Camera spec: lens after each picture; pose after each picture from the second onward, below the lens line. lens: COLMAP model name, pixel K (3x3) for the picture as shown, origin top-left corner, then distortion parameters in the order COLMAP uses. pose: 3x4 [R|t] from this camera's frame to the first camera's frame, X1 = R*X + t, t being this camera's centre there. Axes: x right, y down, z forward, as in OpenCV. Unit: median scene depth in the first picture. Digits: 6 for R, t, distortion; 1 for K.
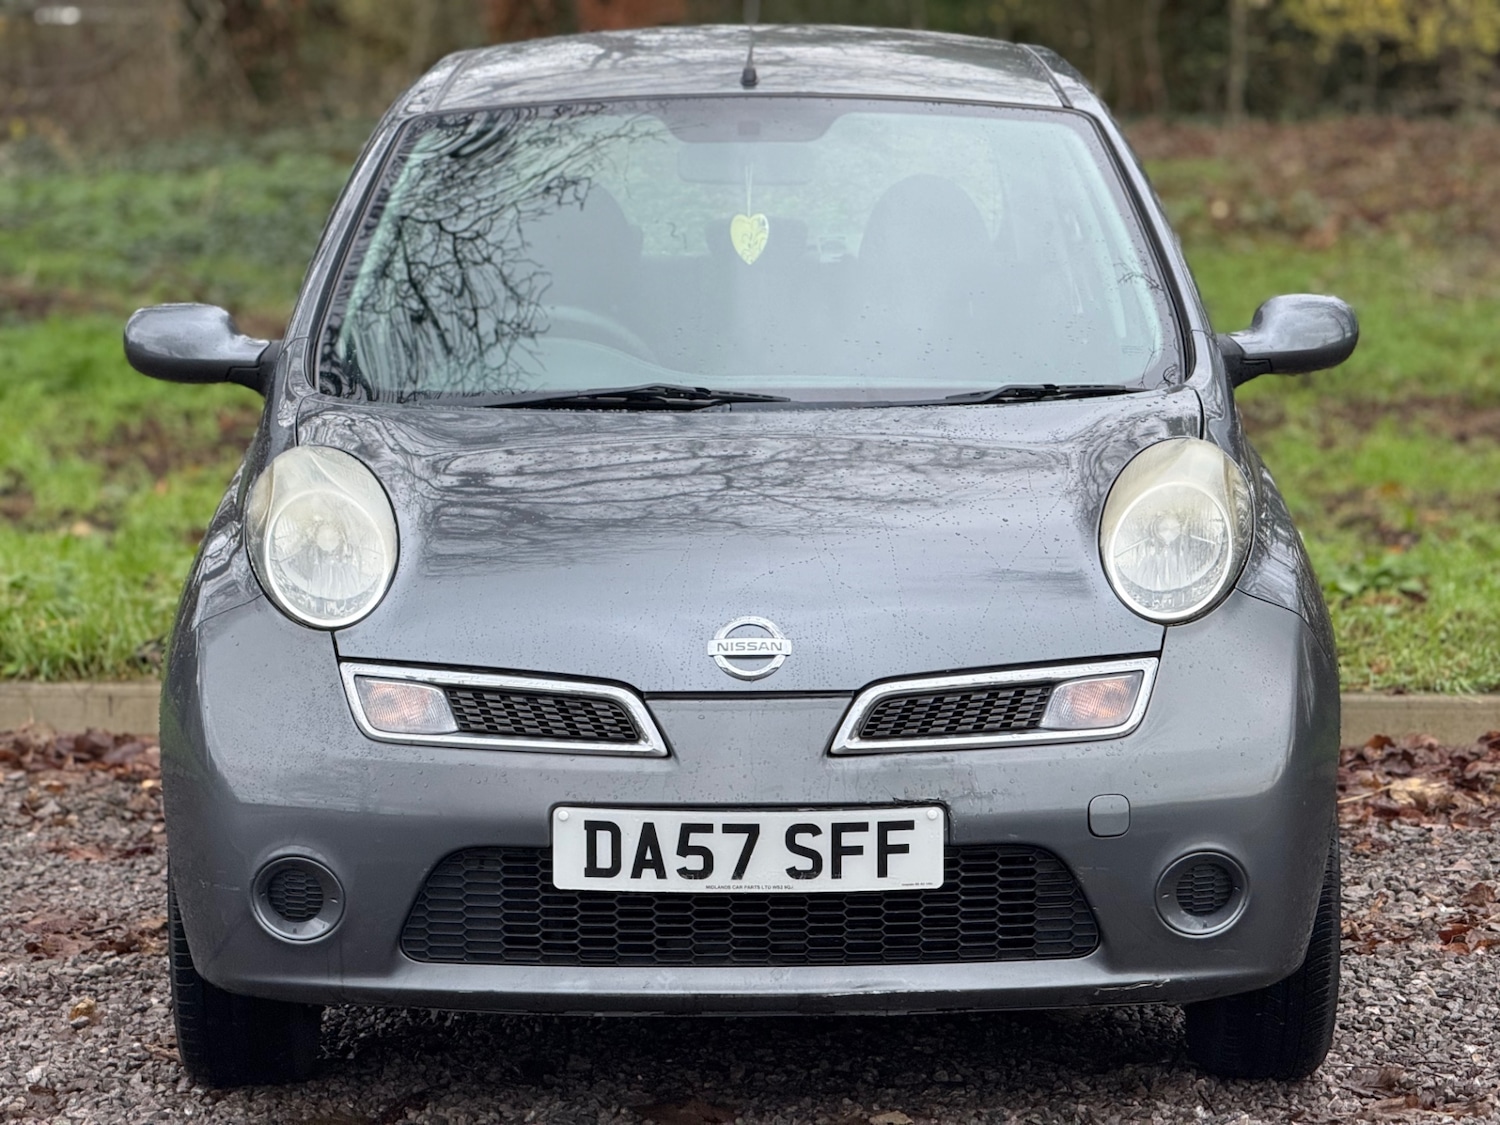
lens RADIAL K [[5358.5, 0, 750.0], [0, 5358.5, 562.5], [0, 0, 1]] dist [0.234858, -0.244416]
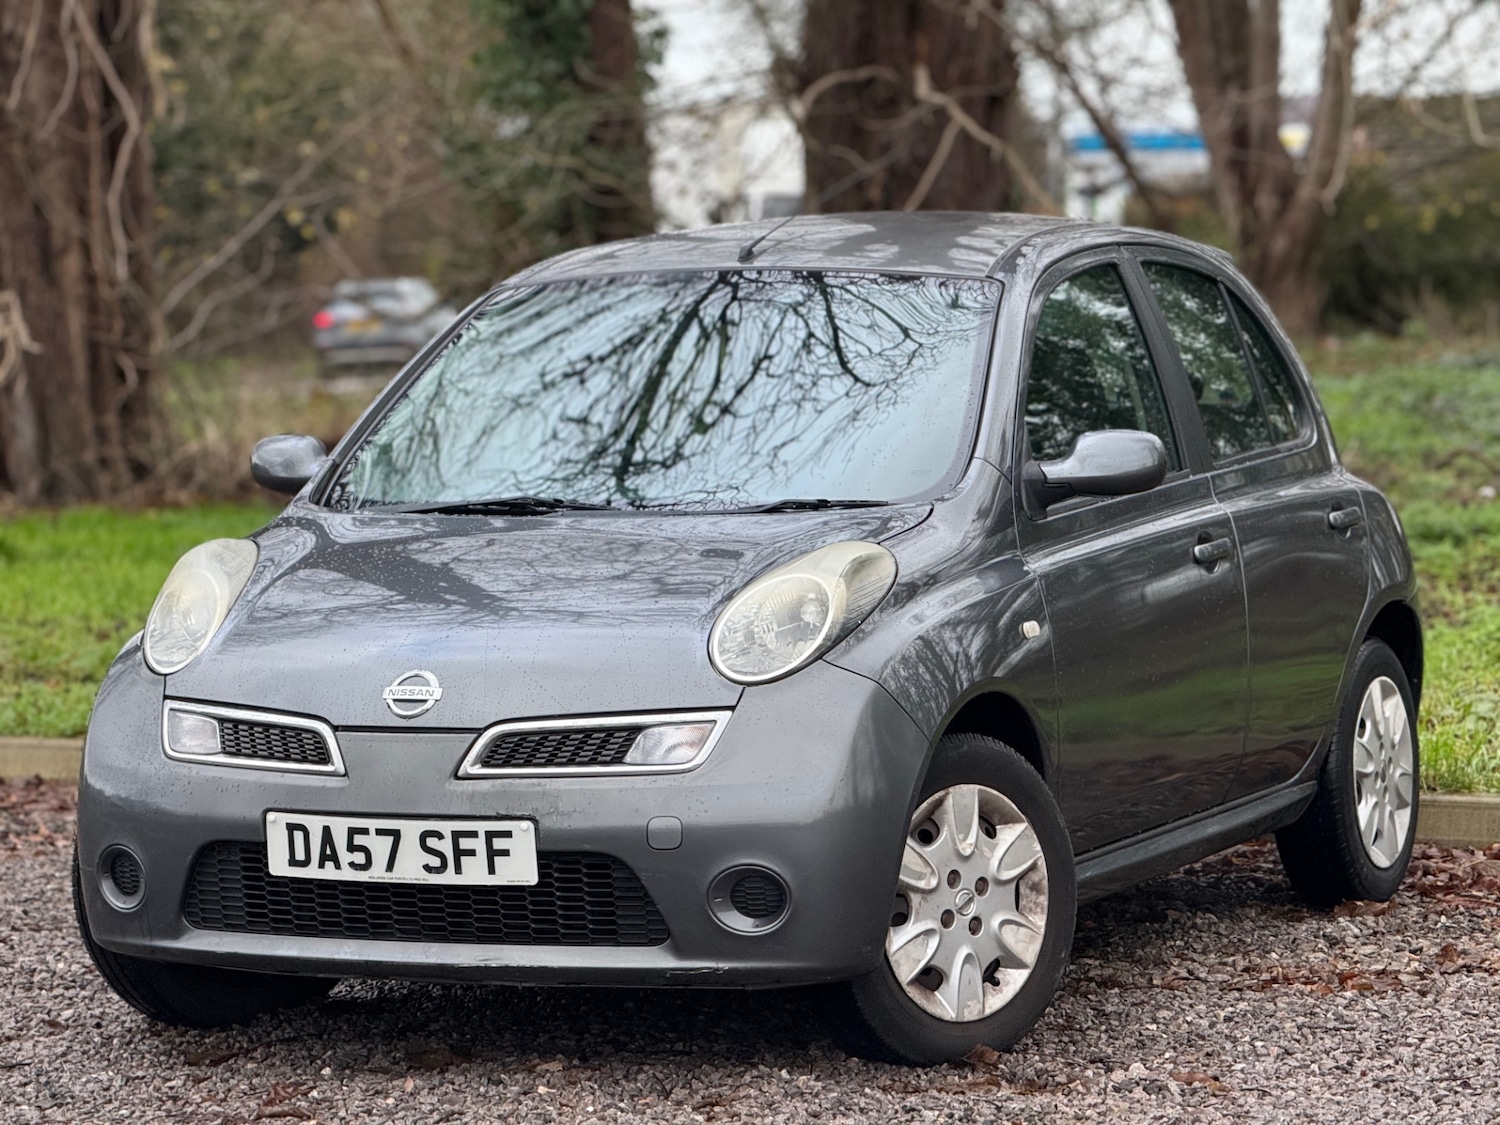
lens RADIAL K [[5358.5, 0, 750.0], [0, 5358.5, 562.5], [0, 0, 1]] dist [0.234858, -0.244416]
pose [[0.916411, 0.013840, -0.399999, 0.591393], [-0.027975, 0.999173, -0.029520, 0.020220], [0.399260, 0.038243, 0.916040, -0.152519]]
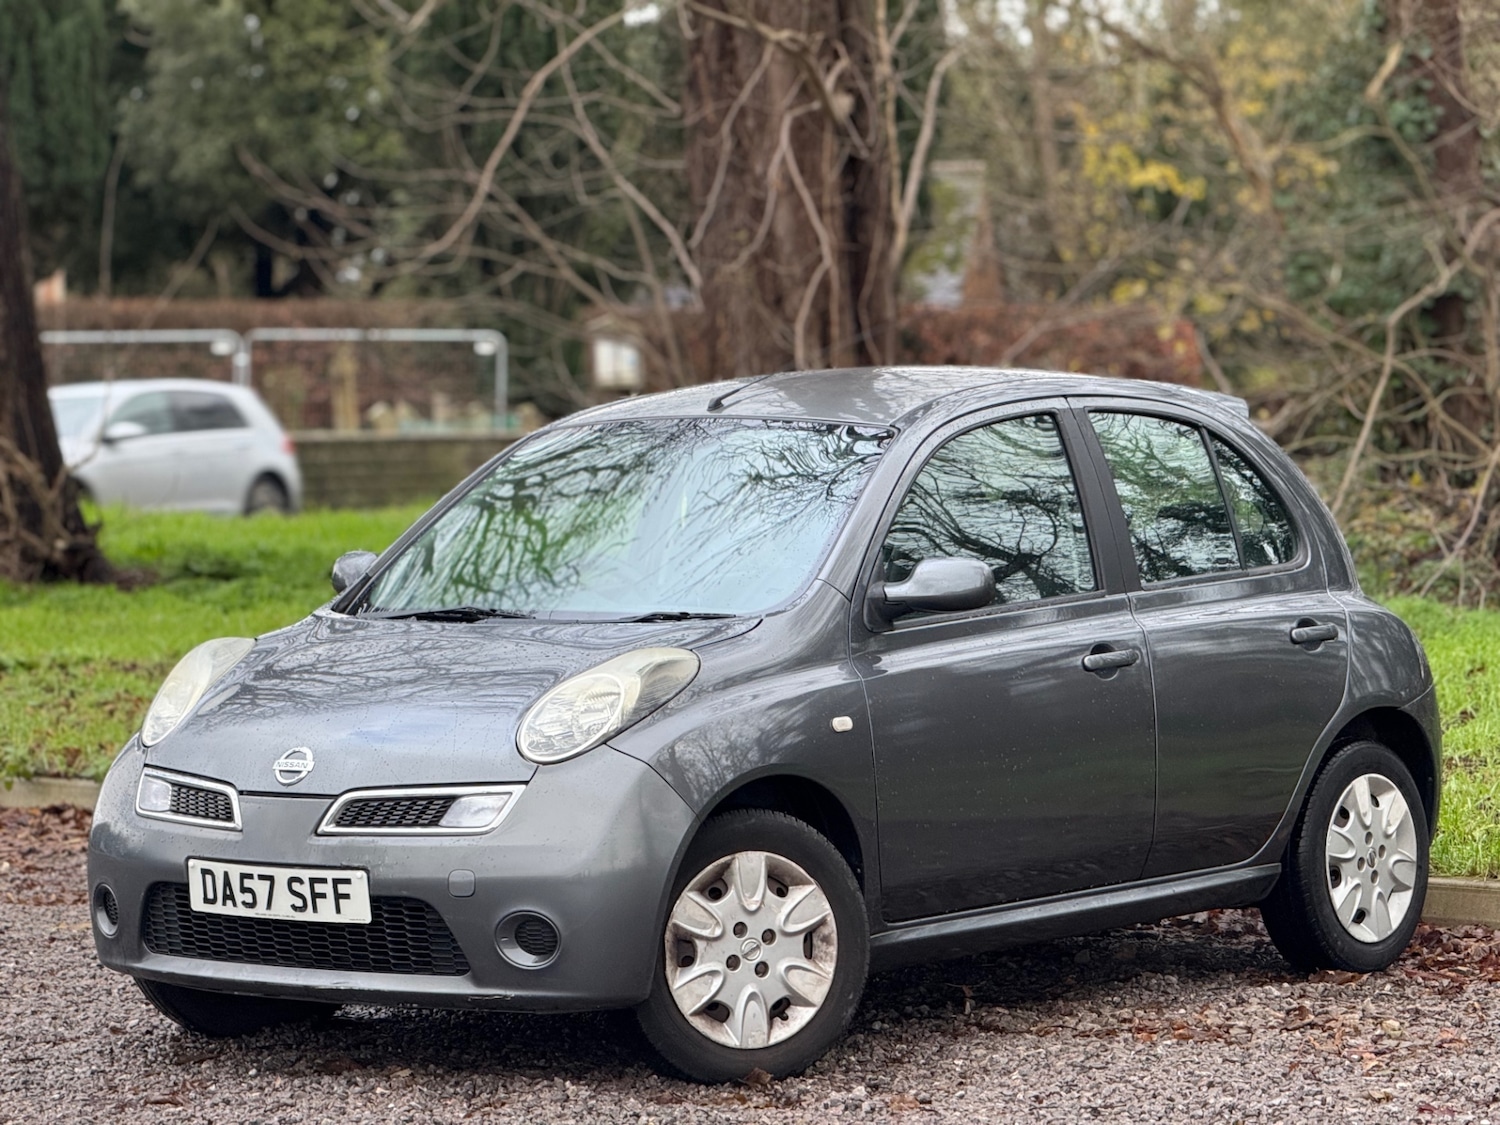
lens RADIAL K [[5358.5, 0, 750.0], [0, 5358.5, 562.5], [0, 0, 1]] dist [0.234858, -0.244416]
pose [[0.788594, 0.017394, -0.614668, 1.086770], [-0.050750, 0.998031, -0.036869, 0.007591], [0.612816, 0.060269, 0.787924, -0.176941]]
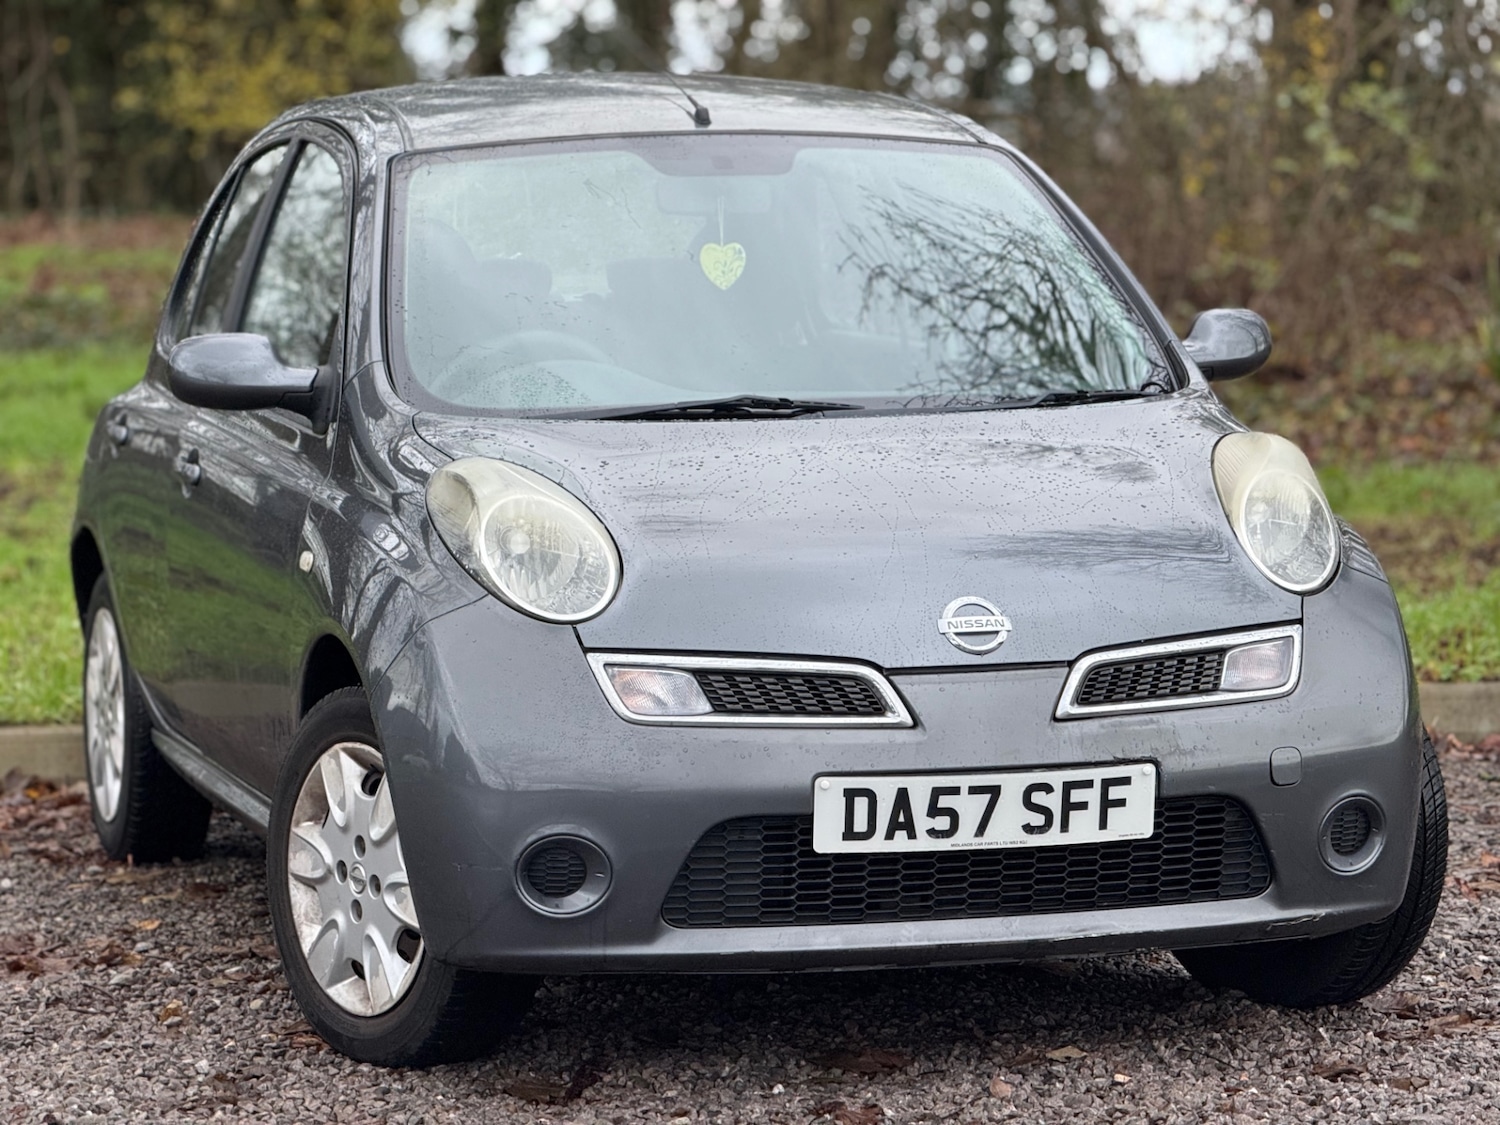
lens RADIAL K [[5358.5, 0, 750.0], [0, 5358.5, 562.5], [0, 0, 1]] dist [0.234858, -0.244416]
pose [[0.959865, -0.028287, 0.279033, -0.348734], [0.033802, 0.999316, -0.014974, 0.017986], [-0.278419, 0.023805, 0.960165, -0.036213]]
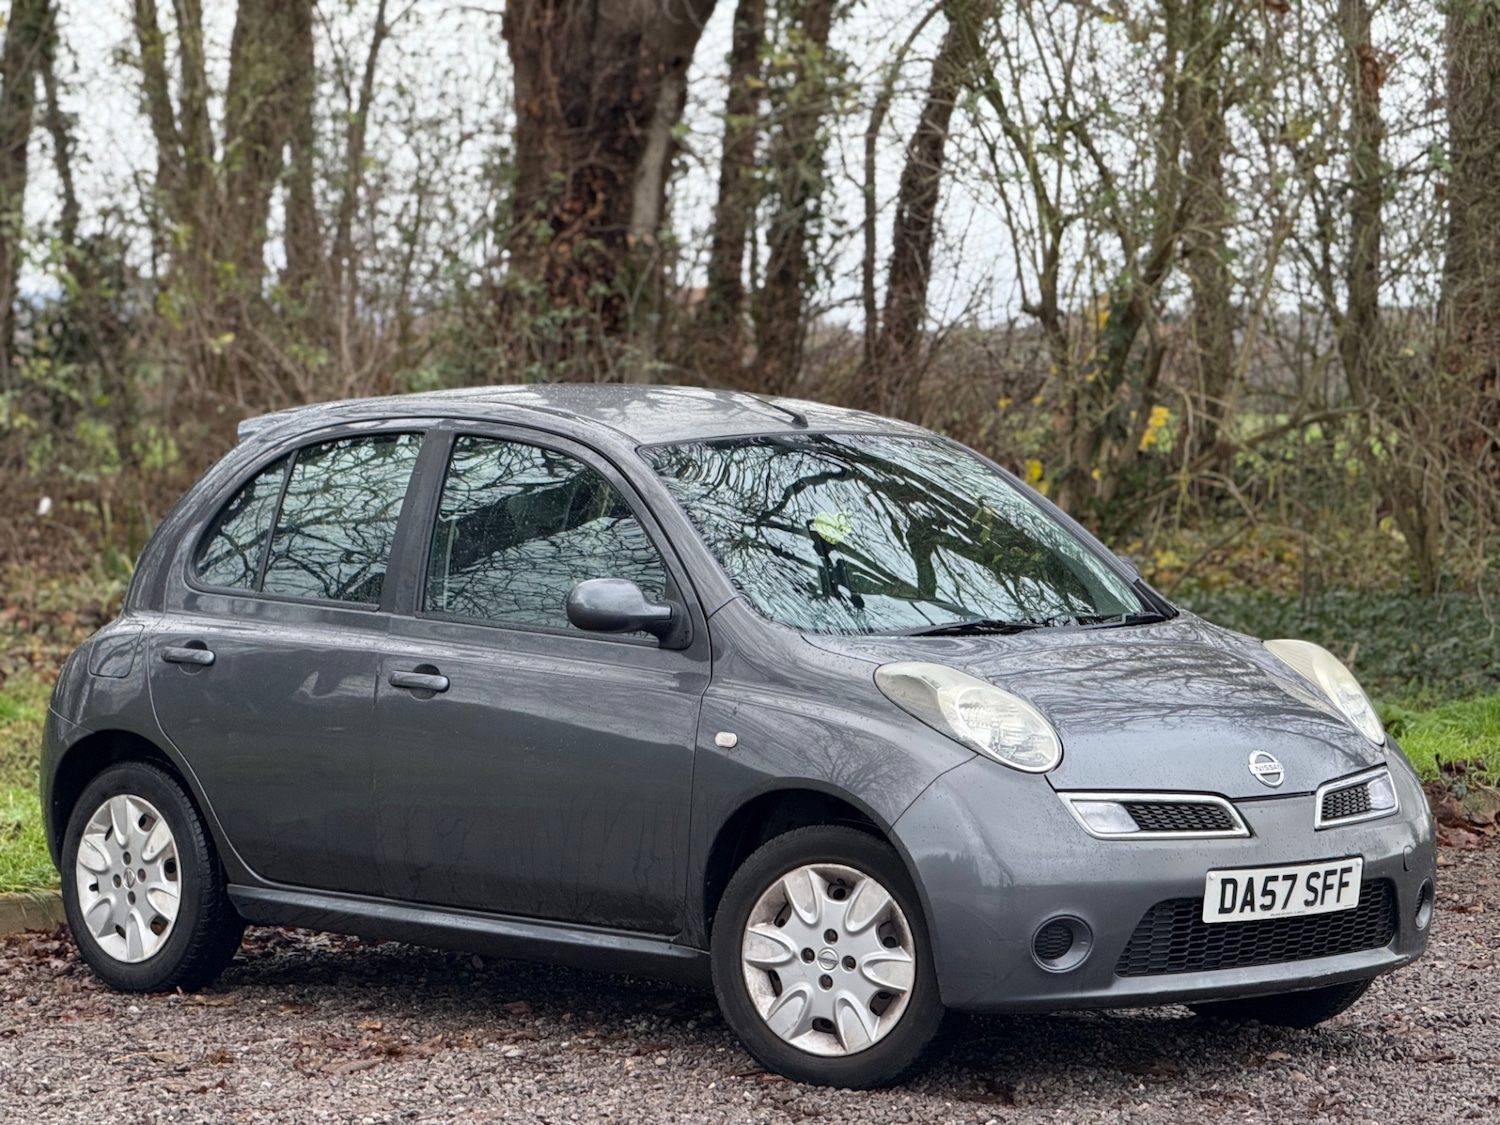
lens RADIAL K [[5358.5, 0, 750.0], [0, 5358.5, 562.5], [0, 0, 1]] dist [0.234858, -0.244416]
pose [[0.711770, -0.020049, 0.702127, -1.266446], [0.062299, 0.997455, -0.034673, 0.000177], [-0.699645, 0.068422, 0.711207, -0.062500]]
